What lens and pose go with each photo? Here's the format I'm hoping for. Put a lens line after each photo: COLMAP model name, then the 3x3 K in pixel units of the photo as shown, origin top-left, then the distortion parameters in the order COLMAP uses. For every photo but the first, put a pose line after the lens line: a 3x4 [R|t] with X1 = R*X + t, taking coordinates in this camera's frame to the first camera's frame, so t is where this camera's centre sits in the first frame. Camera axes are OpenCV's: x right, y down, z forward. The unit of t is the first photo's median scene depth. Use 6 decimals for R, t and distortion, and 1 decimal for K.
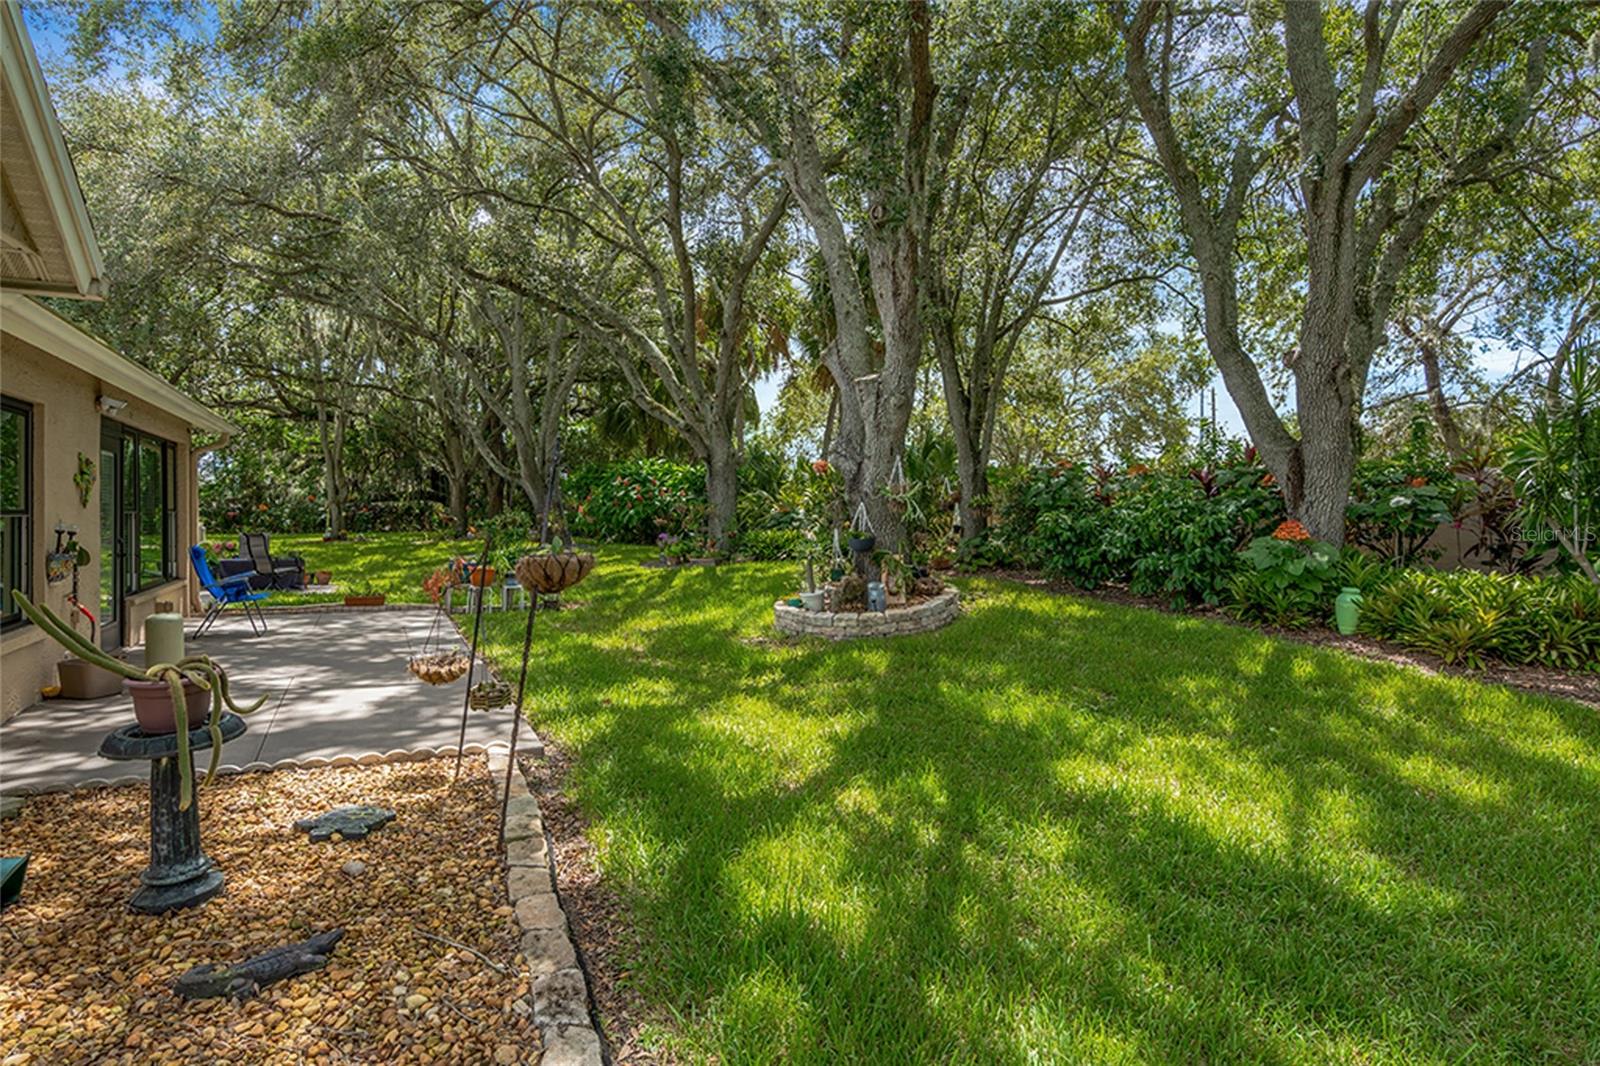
lens RADIAL K [[828.6, 0, 775.8], [0, 828.6, 502.5], [0, 0, 1]] dist [0.027682, 0.000189]
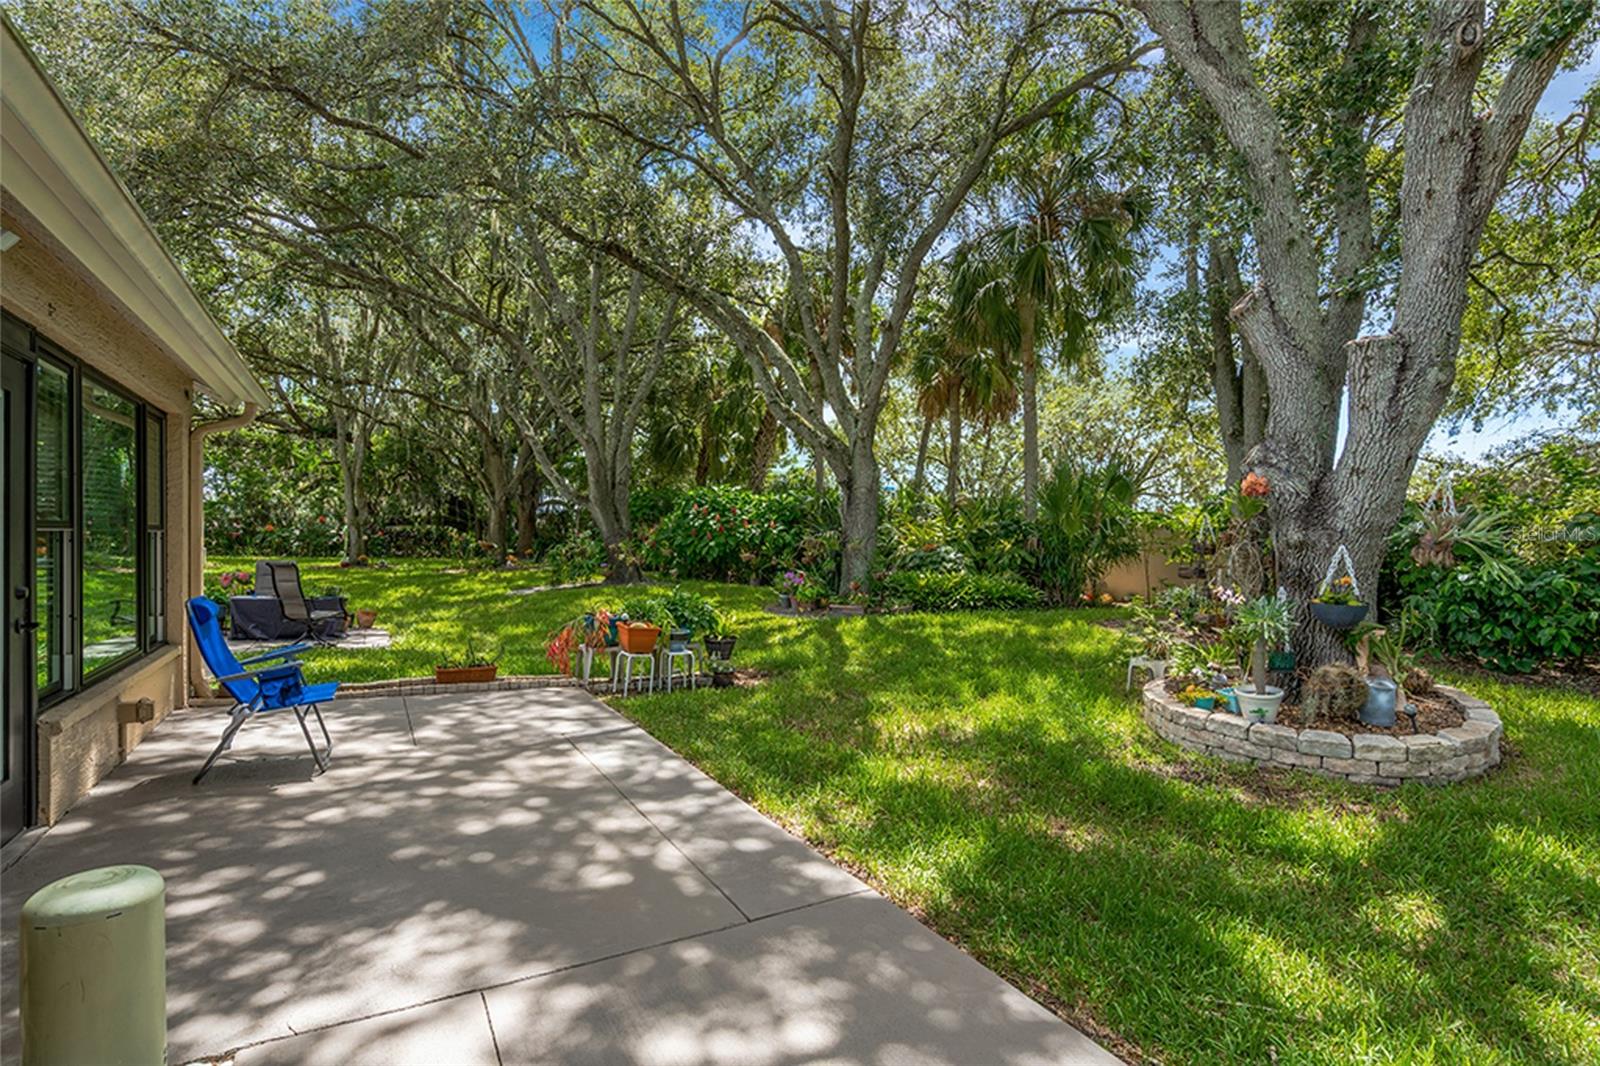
lens RADIAL K [[743.6, 0, 800.2], [0, 743.6, 553.7], [0, 0, 1]] dist [-0.007522, 0.007848]
pose [[0.996476, 0.024432, 0.080241, -0.118083], [-0.026219, 0.999429, 0.021296, 0.001816], [-0.079675, -0.023325, 0.996548, 0.169373]]
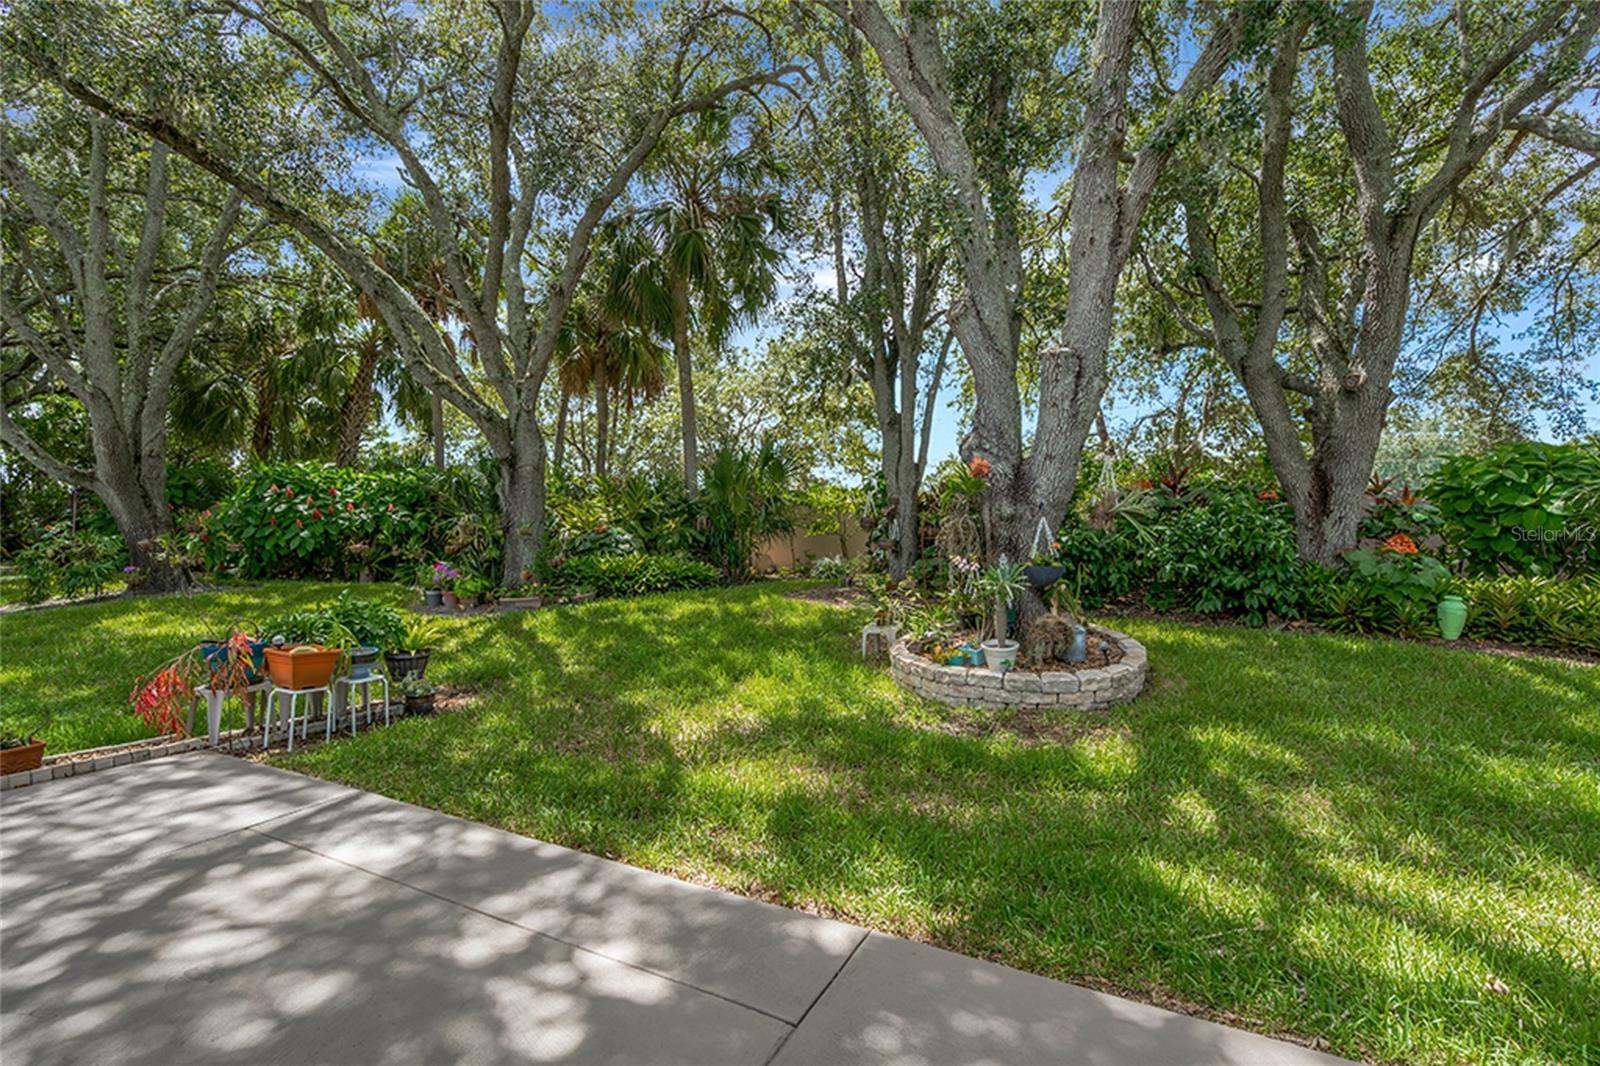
lens RADIAL K [[731.1, 0, 801.0], [0, 731.1, 525.8], [0, 0, 1]] dist [-0.000791, 0.000791]
pose [[0.811883, -0.004738, 0.583801, -0.158921], [0.001926, 0.999983, 0.005438, 0.001370], [-0.583817, -0.003291, 0.811878, 0.206637]]
